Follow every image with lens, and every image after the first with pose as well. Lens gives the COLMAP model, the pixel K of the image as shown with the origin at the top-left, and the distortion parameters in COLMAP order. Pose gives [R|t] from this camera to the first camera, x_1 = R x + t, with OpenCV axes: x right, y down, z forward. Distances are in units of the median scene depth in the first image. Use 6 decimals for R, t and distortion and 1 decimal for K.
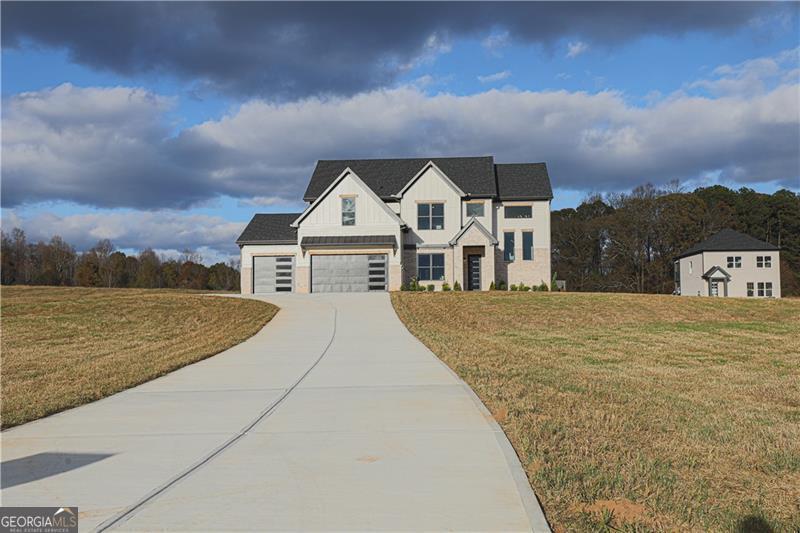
lens RADIAL K [[827.4, 0, 400.2], [0, 827.4, 266.5], [0, 0, 1]] dist [-0.014938, 0.000000]
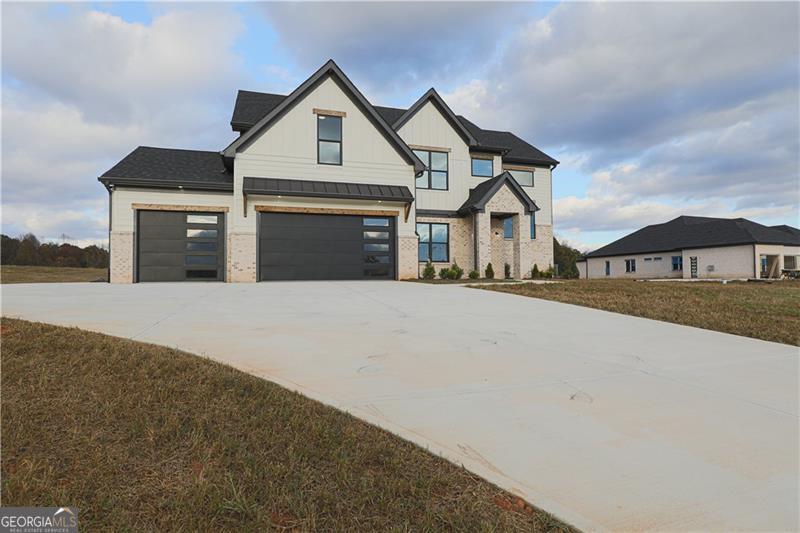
lens RADIAL K [[444.4, 0, 396.7], [0, 444.4, 266.0], [0, 0, 1]] dist [-0.006768, -0.000053]
pose [[0.927065, 0.014894, 0.374605, -0.130379], [-0.024152, 0.999508, 0.020031, 0.013509], [-0.374123, -0.027618, 0.926968, 0.679621]]
